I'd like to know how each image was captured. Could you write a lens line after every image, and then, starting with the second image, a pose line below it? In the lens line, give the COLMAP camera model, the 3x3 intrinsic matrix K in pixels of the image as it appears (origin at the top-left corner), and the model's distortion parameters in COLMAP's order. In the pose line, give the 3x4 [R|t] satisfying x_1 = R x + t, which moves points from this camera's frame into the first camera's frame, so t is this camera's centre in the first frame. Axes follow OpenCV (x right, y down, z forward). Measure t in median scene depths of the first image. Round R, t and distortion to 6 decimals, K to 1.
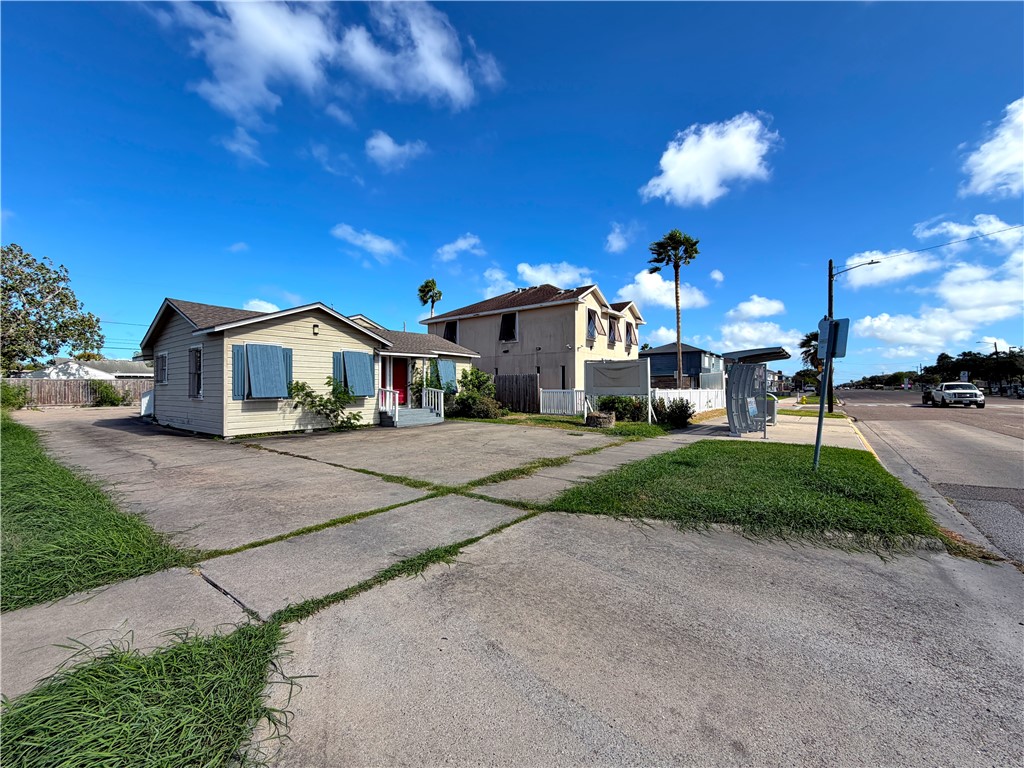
lens RADIAL K [[413.2, 0, 511.0], [0, 413.2, 385.1], [0, 0, 1]] dist [0.000095, 0.000002]
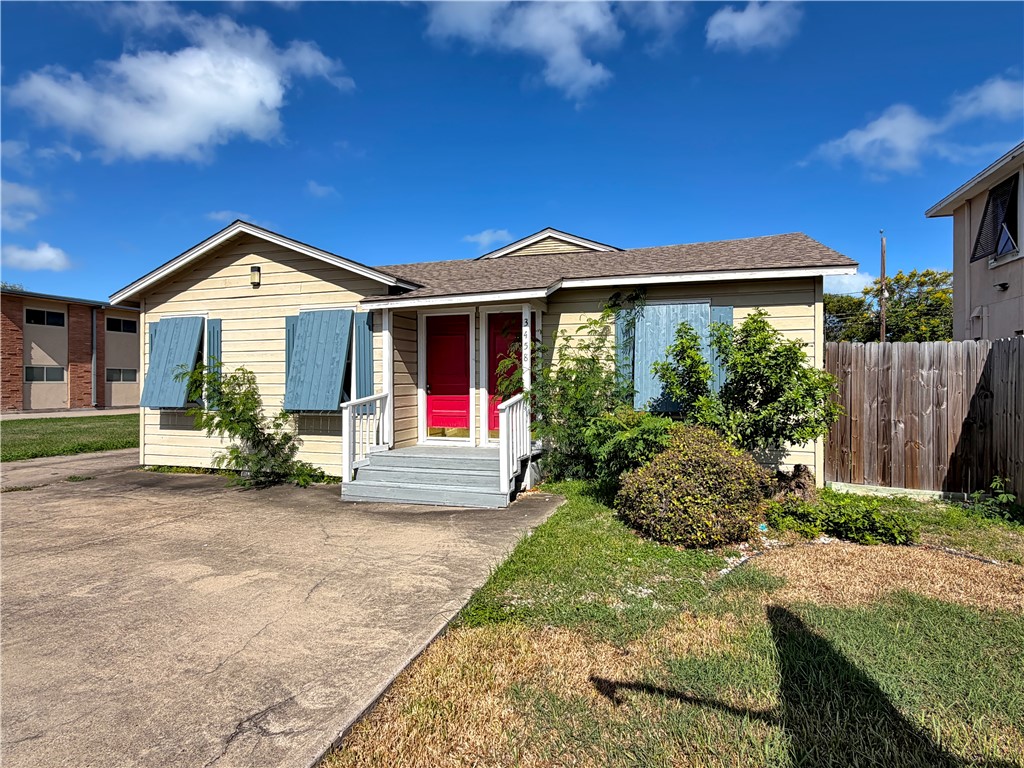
lens RADIAL K [[507.5, 0, 510.6], [0, 507.5, 384.7], [0, 0, 1]] dist [-0.000446, -0.000006]
pose [[0.306305, 0.000381, -0.951933, 0.211481], [0.001352, 0.999999, 0.000835, -0.002109], [0.951932, -0.001542, 0.306304, 1.101567]]
